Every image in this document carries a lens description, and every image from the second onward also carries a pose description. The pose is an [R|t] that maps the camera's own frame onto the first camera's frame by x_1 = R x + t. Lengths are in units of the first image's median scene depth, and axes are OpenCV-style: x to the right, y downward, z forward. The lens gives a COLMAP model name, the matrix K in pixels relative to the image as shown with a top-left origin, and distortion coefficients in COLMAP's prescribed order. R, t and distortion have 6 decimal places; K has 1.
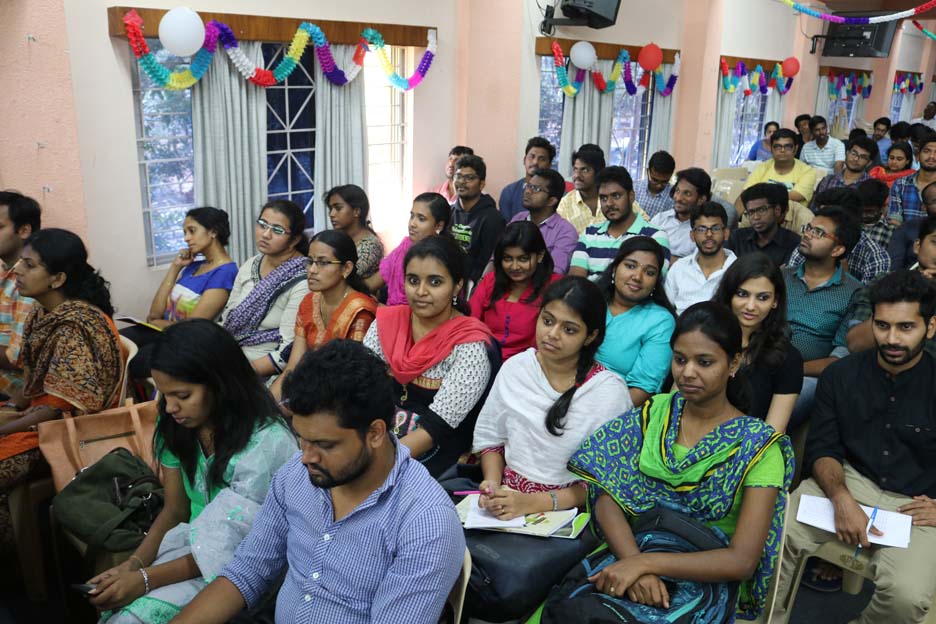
lens RADIAL K [[778.0, 0, 468.0], [0, 778.0, 312.0], [0, 0, 1]] dist [-0.154622, 0.123875]
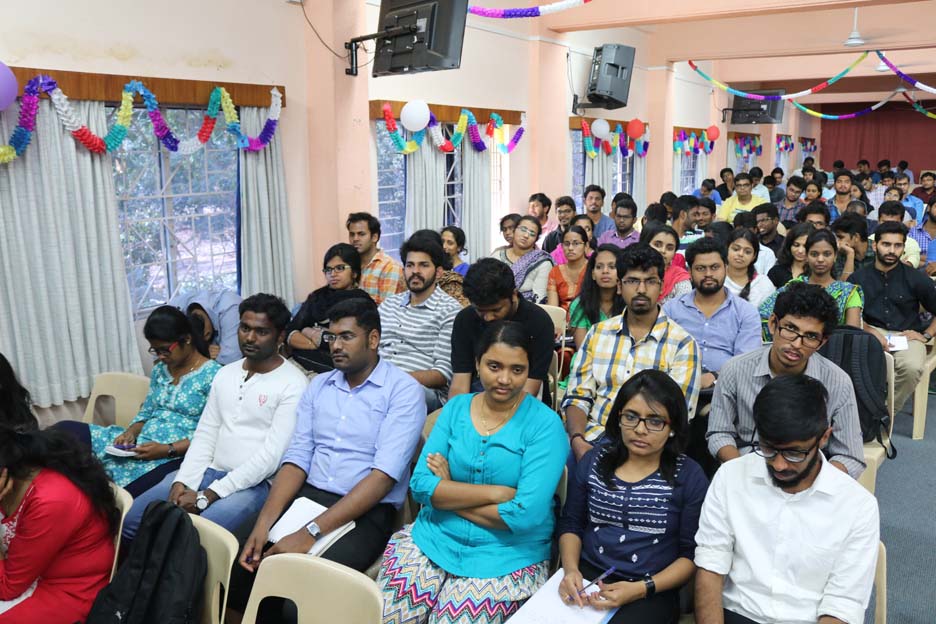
lens RADIAL K [[778.0, 0, 468.0], [0, 778.0, 312.0], [0, 0, 1]] dist [-0.154622, 0.123875]
pose [[0.985292, -0.071305, 0.155288, -0.298020], [0.087033, 0.991476, -0.096955, 0.100596], [-0.147051, 0.109044, 0.983100, -0.279115]]
